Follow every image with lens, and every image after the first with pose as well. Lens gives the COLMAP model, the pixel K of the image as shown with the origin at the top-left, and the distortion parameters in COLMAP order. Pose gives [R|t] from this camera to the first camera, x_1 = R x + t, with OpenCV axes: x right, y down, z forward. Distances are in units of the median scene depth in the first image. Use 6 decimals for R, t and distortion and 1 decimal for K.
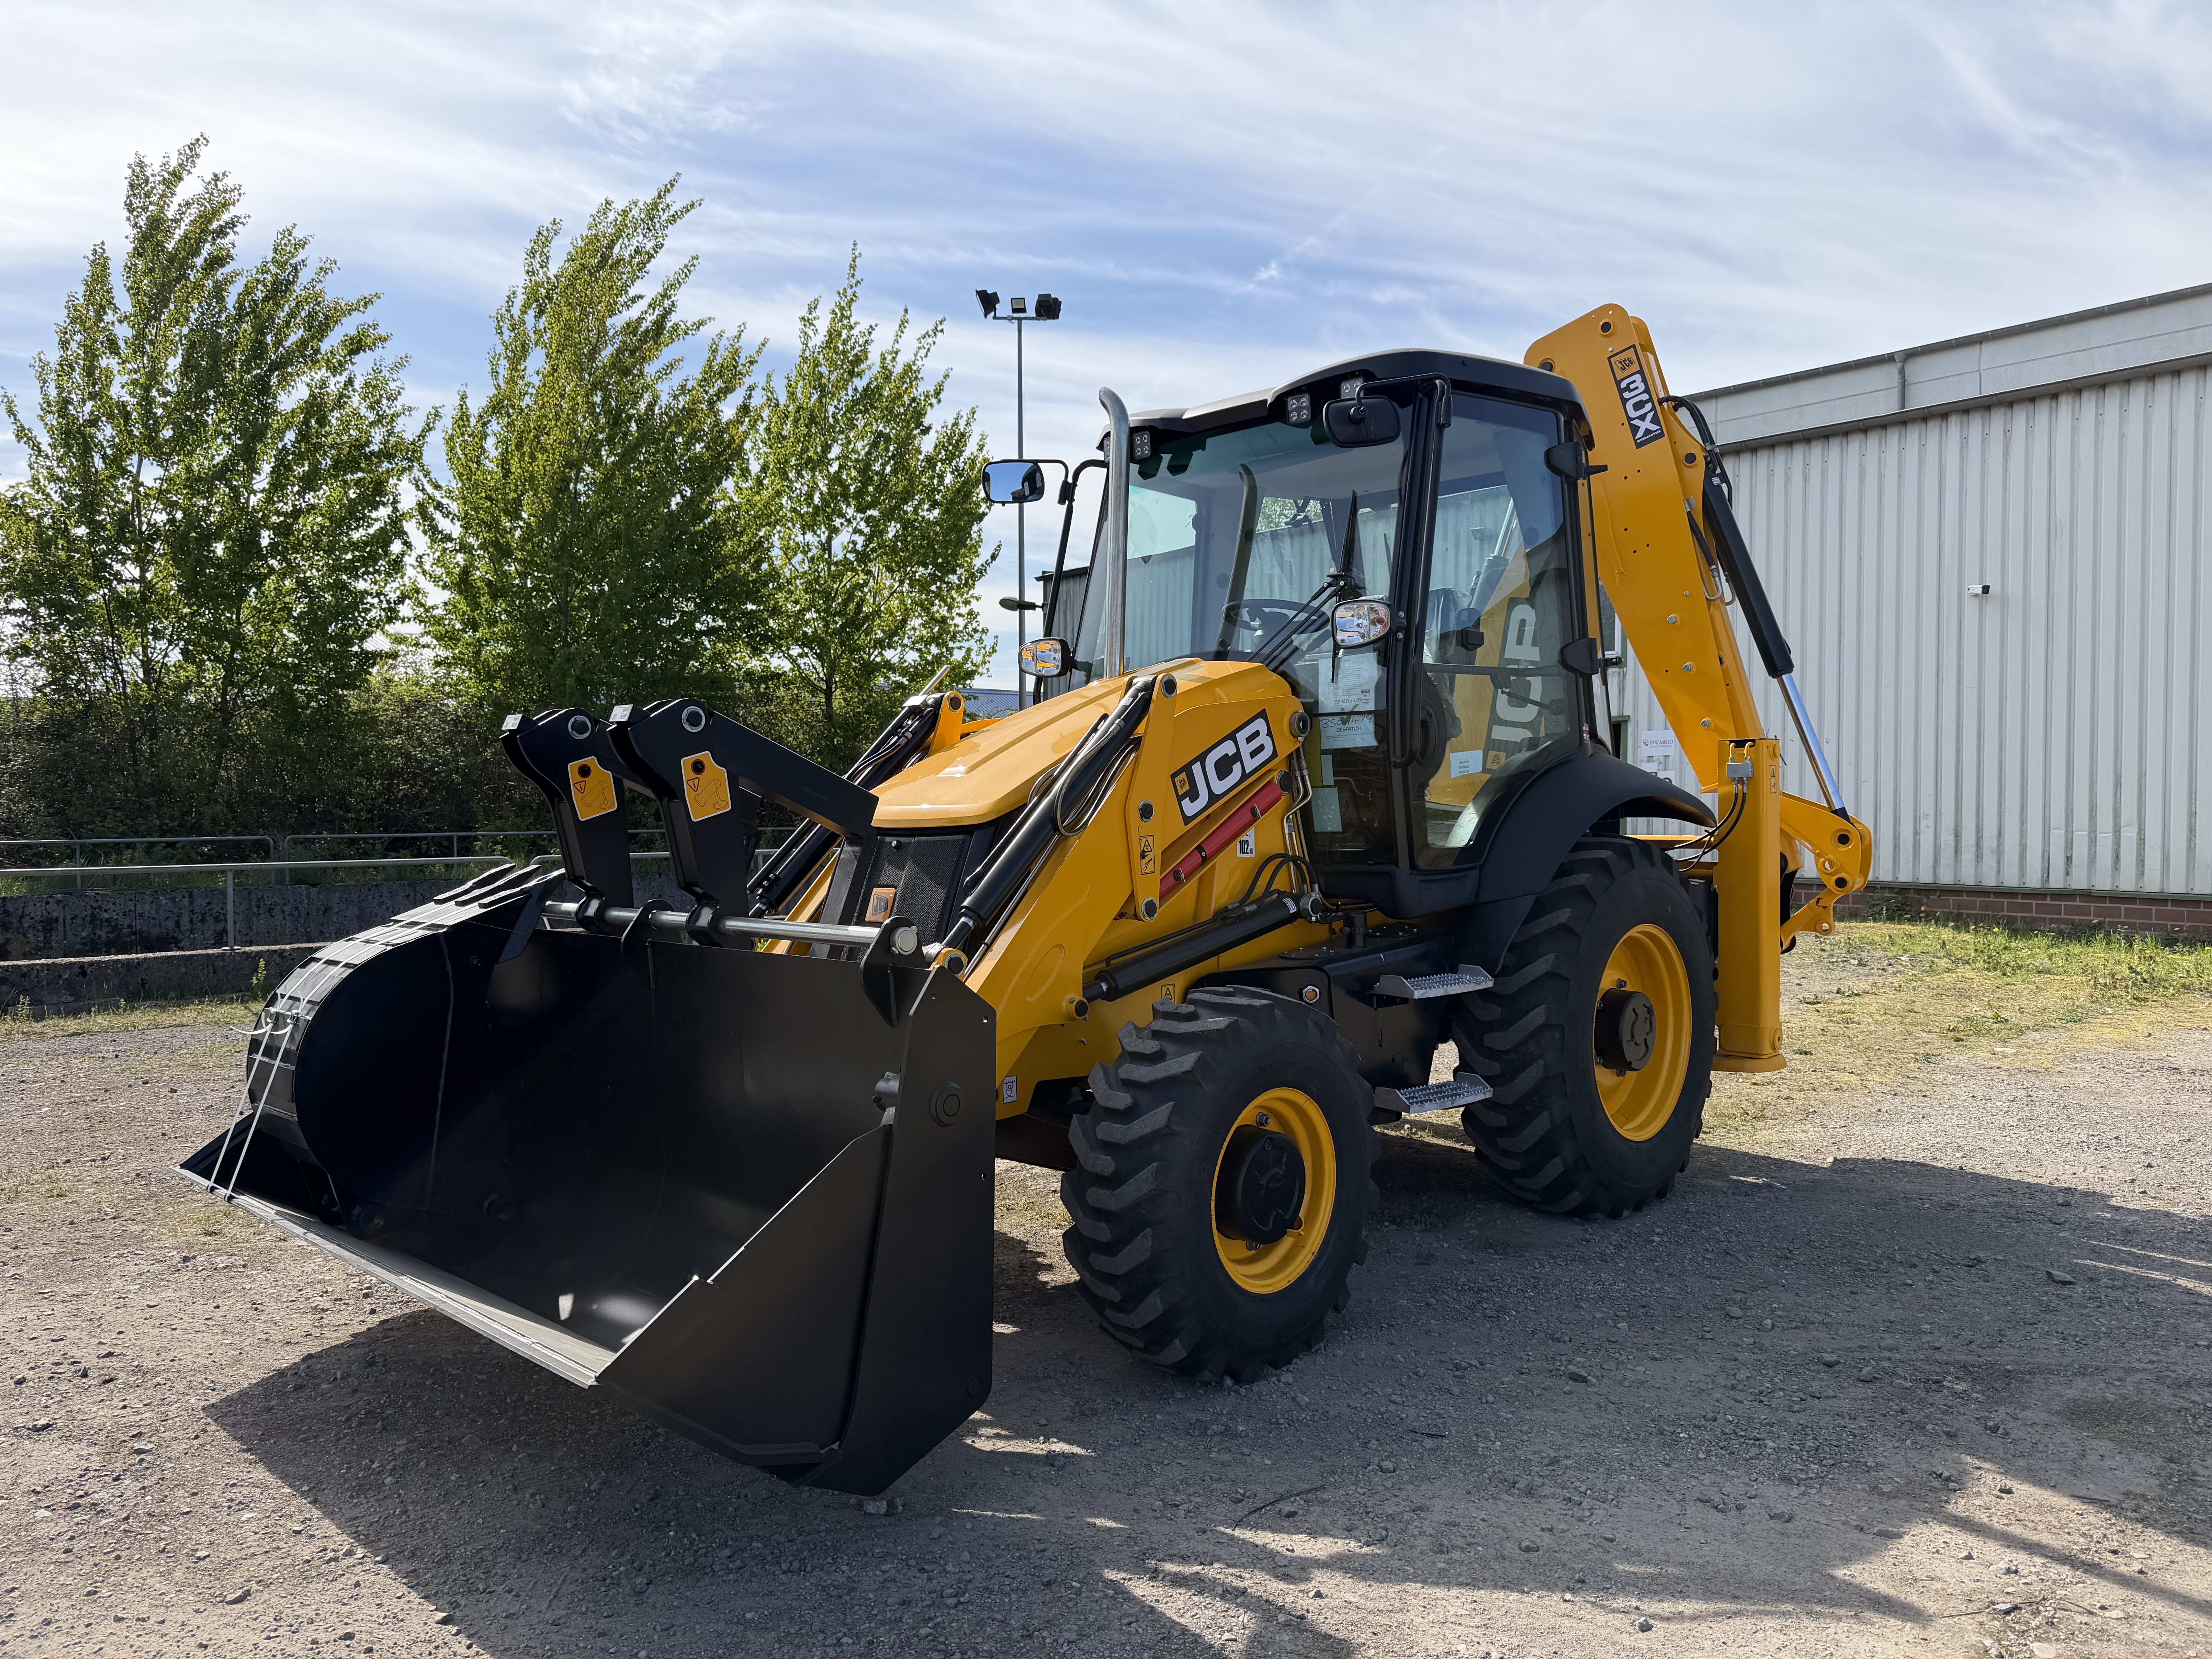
lens RADIAL K [[1559.2, 0, 1106.0], [0, 1559.2, 829.5], [0, 0, 1]] dist [0.106491, -0.151018]
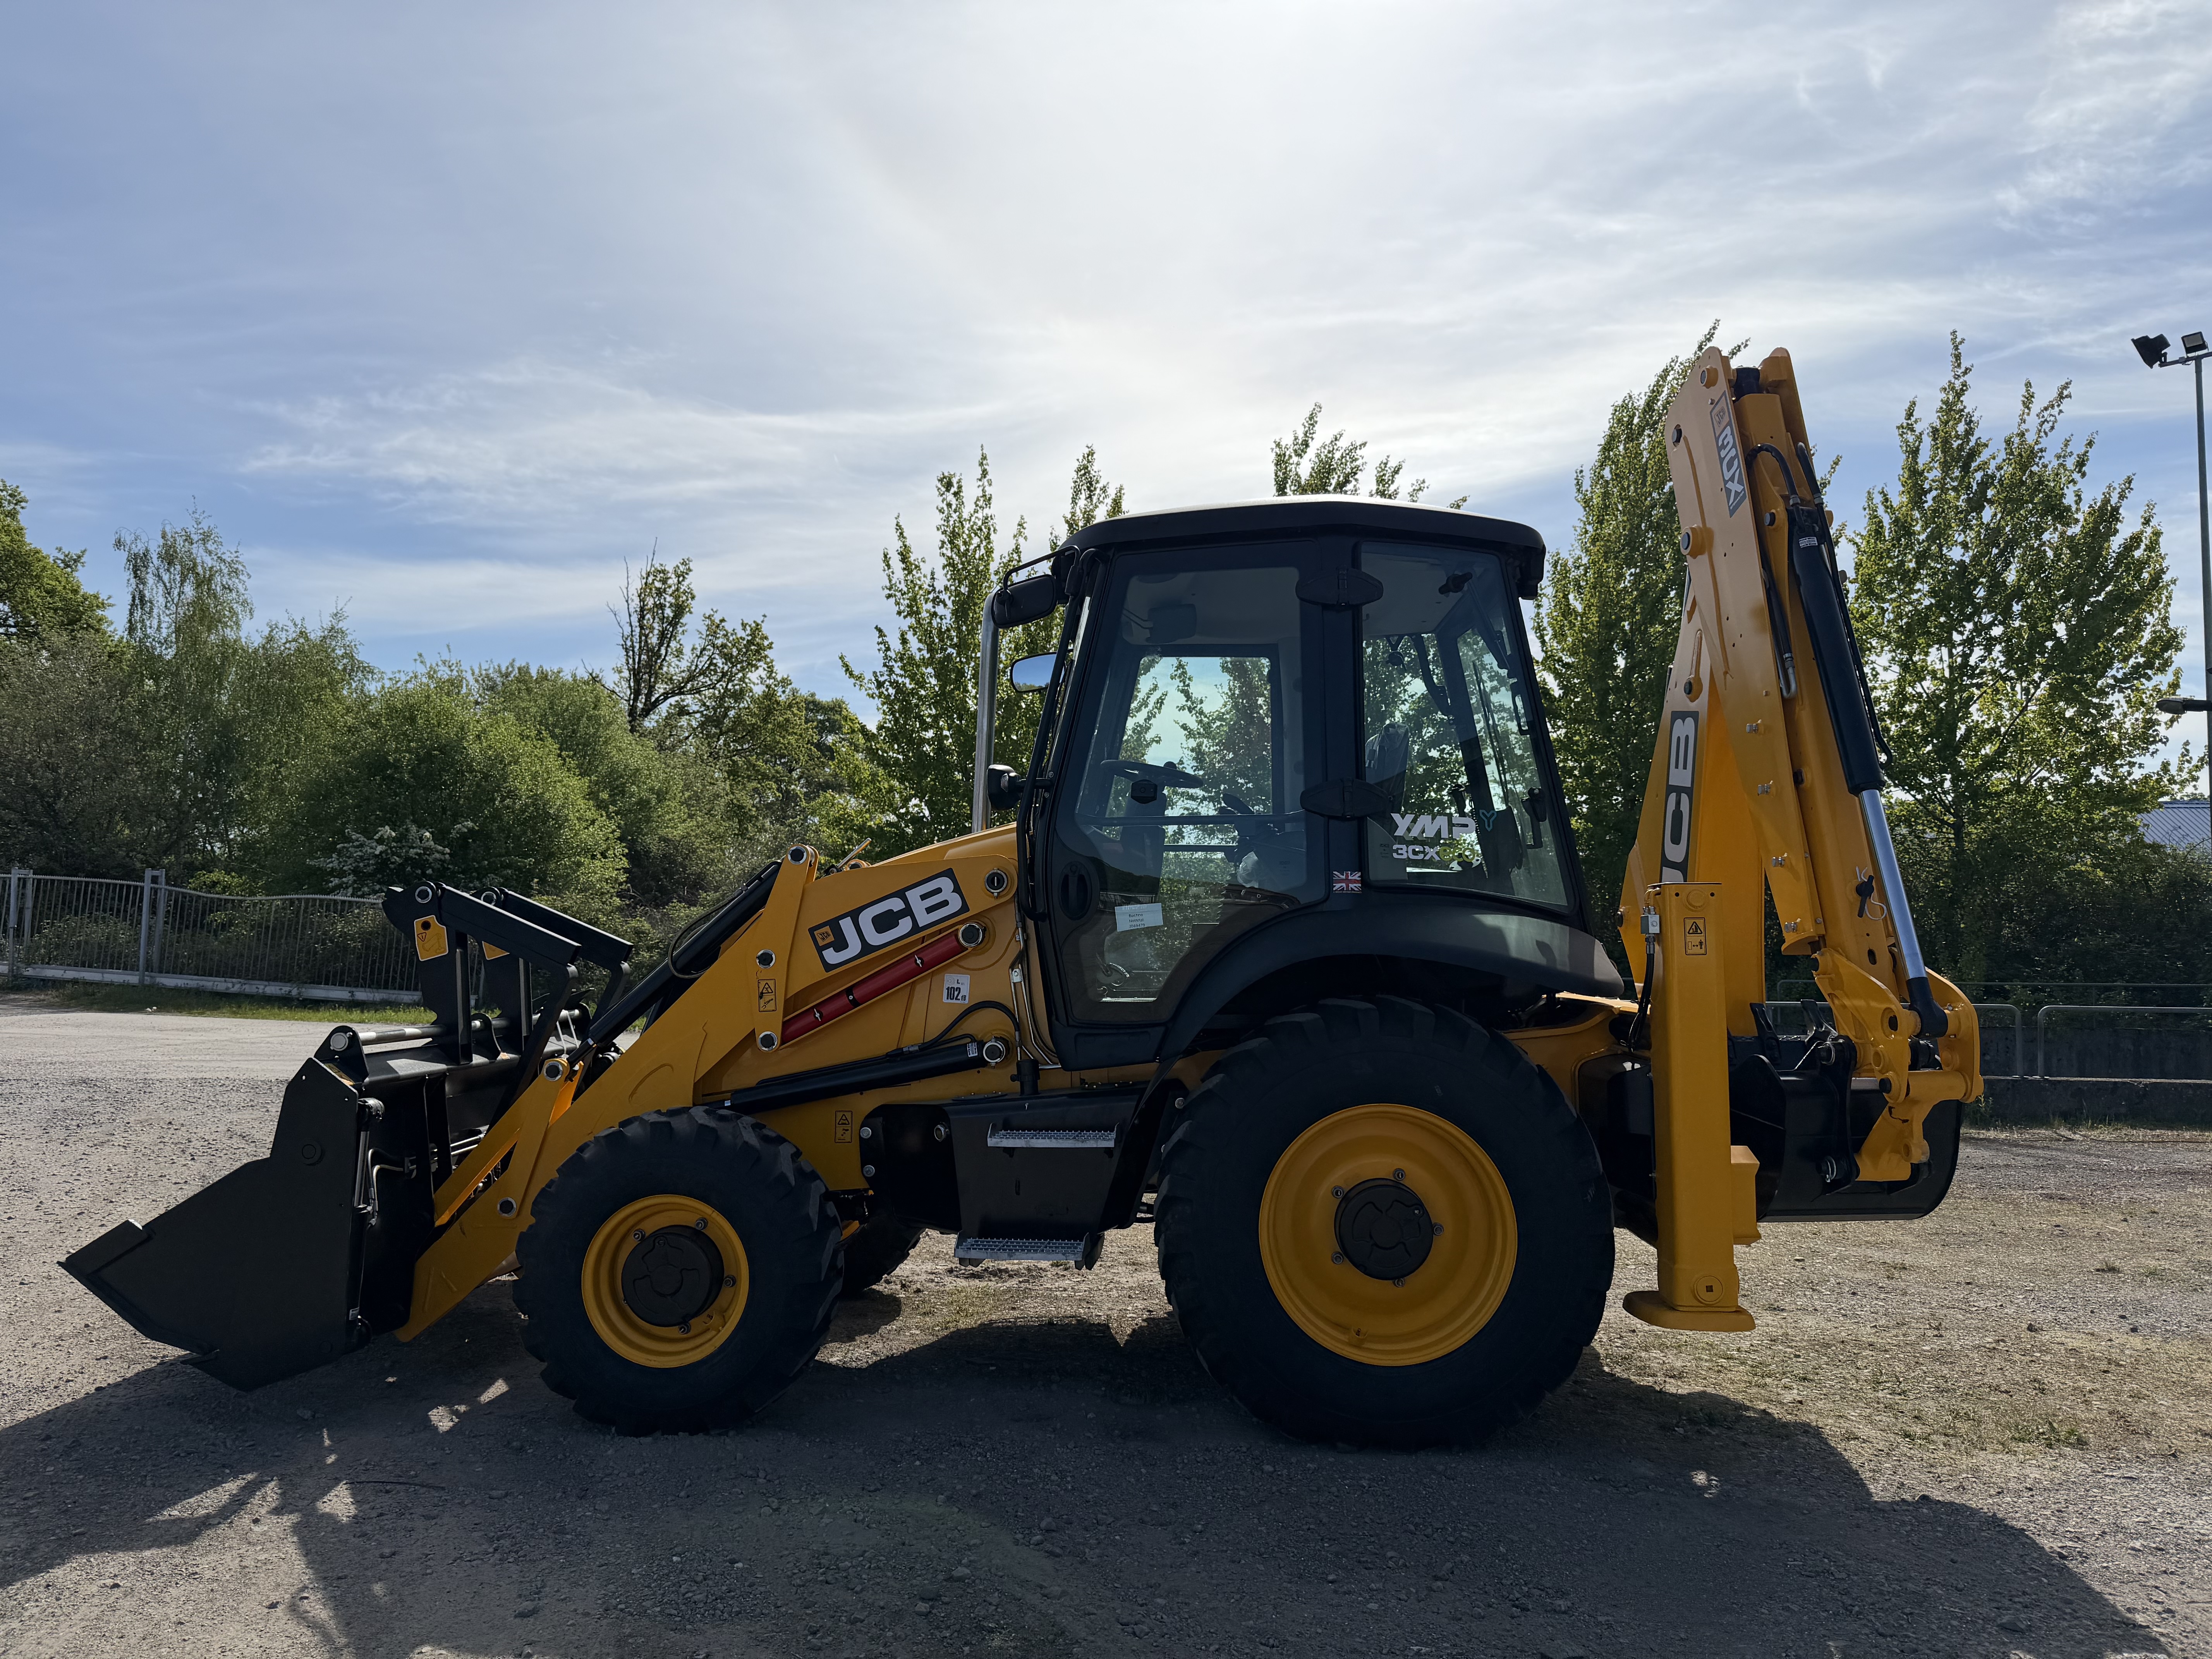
lens RADIAL K [[1552.9, 0, 1106.0], [0, 1552.9, 829.5], [0, 0, 1]] dist [0.101379, -0.105777]
pose [[0.669558, -0.045504, -0.741365, 1.010718], [-0.023192, 0.996354, -0.082100, -0.016963], [0.742398, 0.072165, 0.666061, 0.351900]]
